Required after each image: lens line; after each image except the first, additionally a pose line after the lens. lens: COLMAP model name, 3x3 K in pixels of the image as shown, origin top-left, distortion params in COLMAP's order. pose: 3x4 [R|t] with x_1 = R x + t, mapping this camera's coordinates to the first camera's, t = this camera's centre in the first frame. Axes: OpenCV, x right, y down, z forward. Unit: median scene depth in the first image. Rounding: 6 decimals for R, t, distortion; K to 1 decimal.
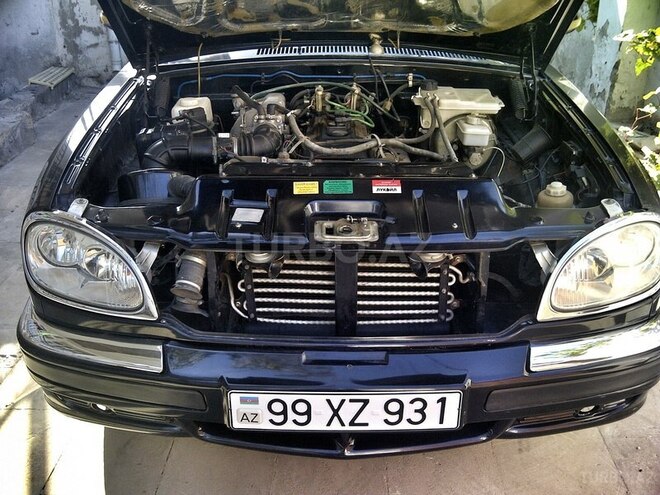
lens RADIAL K [[655.0, 0, 330.0], [0, 655.0, 247.5], [0, 0, 1]] dist [0.012939, -0.023024]
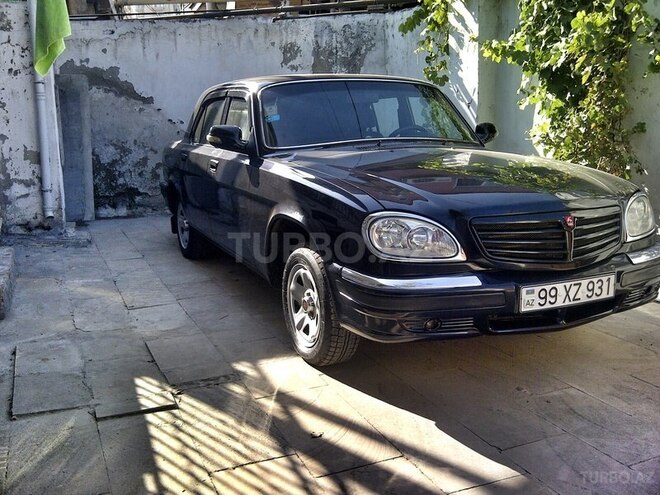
lens RADIAL K [[655.0, 0, 330.0], [0, 655.0, 247.5], [0, 0, 1]] dist [0.012939, -0.023024]
pose [[0.911889, -0.092896, 0.399786, -1.348157], [0.191719, 0.957662, -0.214775, 0.397361], [-0.362908, 0.272497, 0.891091, -0.466700]]
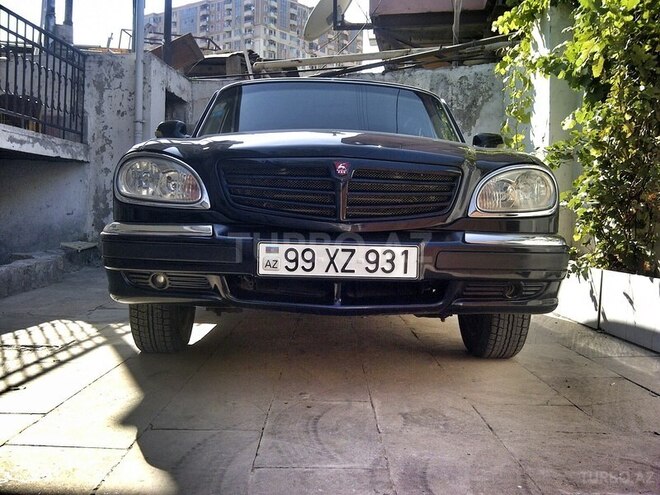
lens RADIAL K [[655.0, 0, 330.0], [0, 655.0, 247.5], [0, 0, 1]] dist [0.012939, -0.023024]
pose [[0.999283, 0.027039, 0.026520, -0.034206], [-0.014185, 0.916449, -0.399901, 0.796391], [-0.035117, 0.399238, 0.916175, -0.326882]]
